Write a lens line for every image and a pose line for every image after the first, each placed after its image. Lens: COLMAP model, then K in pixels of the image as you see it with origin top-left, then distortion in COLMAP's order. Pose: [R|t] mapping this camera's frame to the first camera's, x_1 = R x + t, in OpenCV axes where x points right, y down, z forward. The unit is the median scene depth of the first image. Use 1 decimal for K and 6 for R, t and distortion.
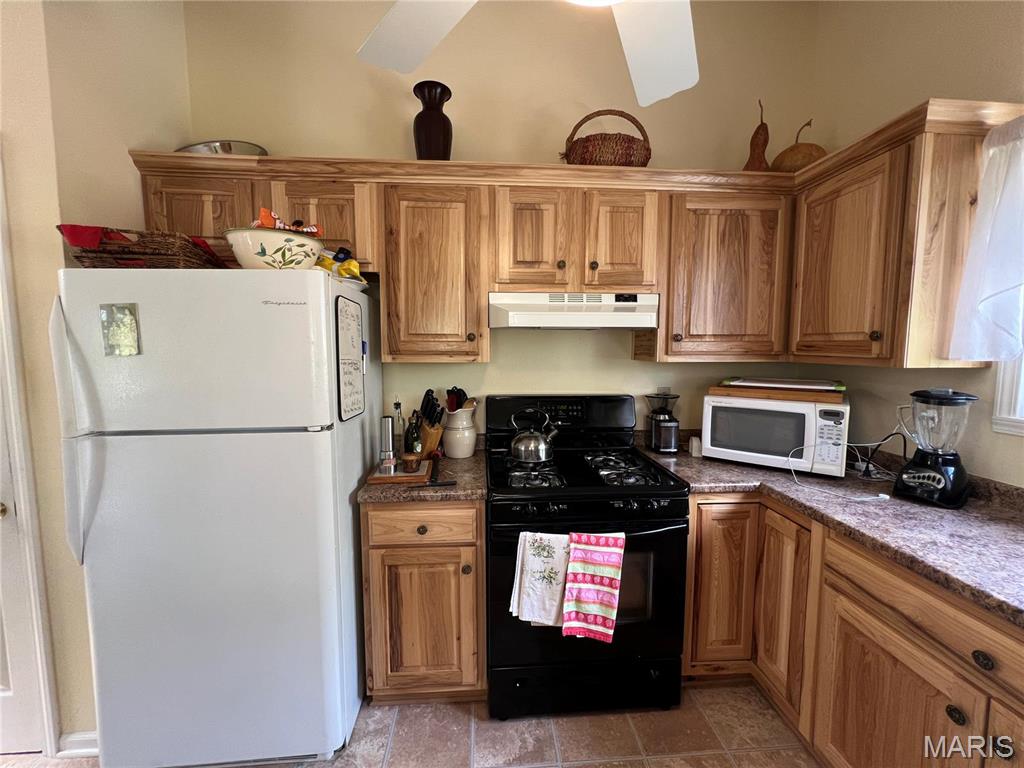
lens RADIAL K [[412.7, 0, 515.3], [0, 412.7, 383.5], [0, 0, 1]] dist [-0.002909, 0.000626]
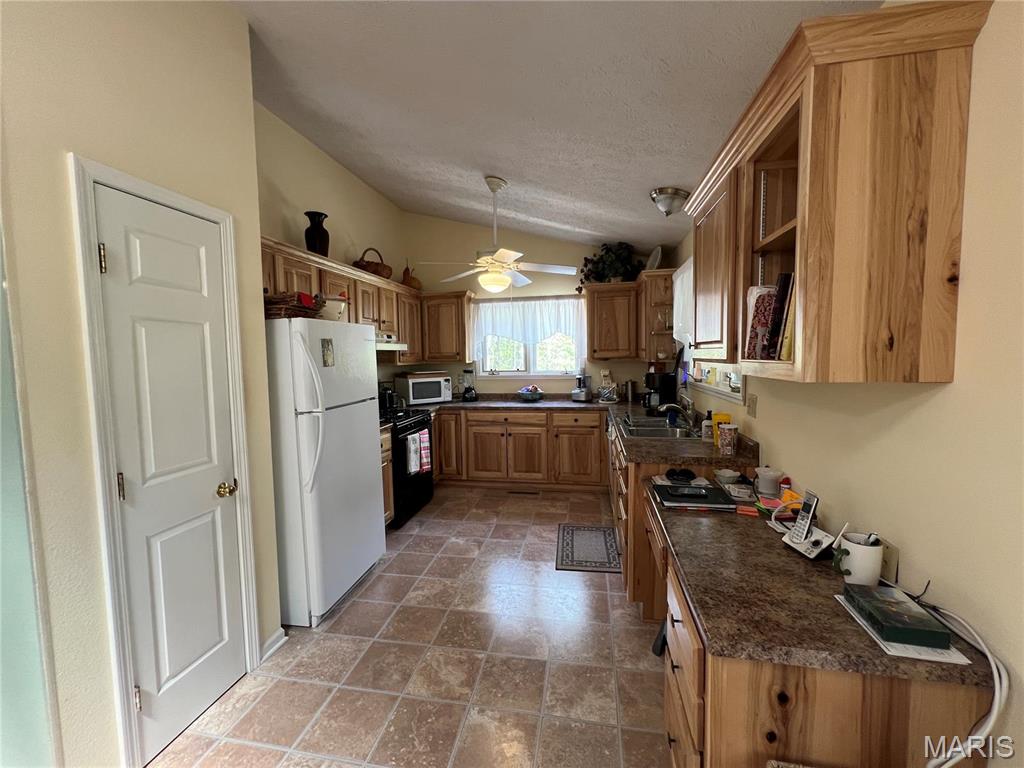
lens RADIAL K [[412.7, 0, 512.1], [0, 412.7, 381.1], [0, 0, 1]] dist [-0.002909, 0.000626]
pose [[0.269260, -0.076806, 0.960000, -2.027239], [0.109565, 0.992786, 0.048699, -0.011499], [-0.956815, 0.092070, 0.275733, -0.274634]]
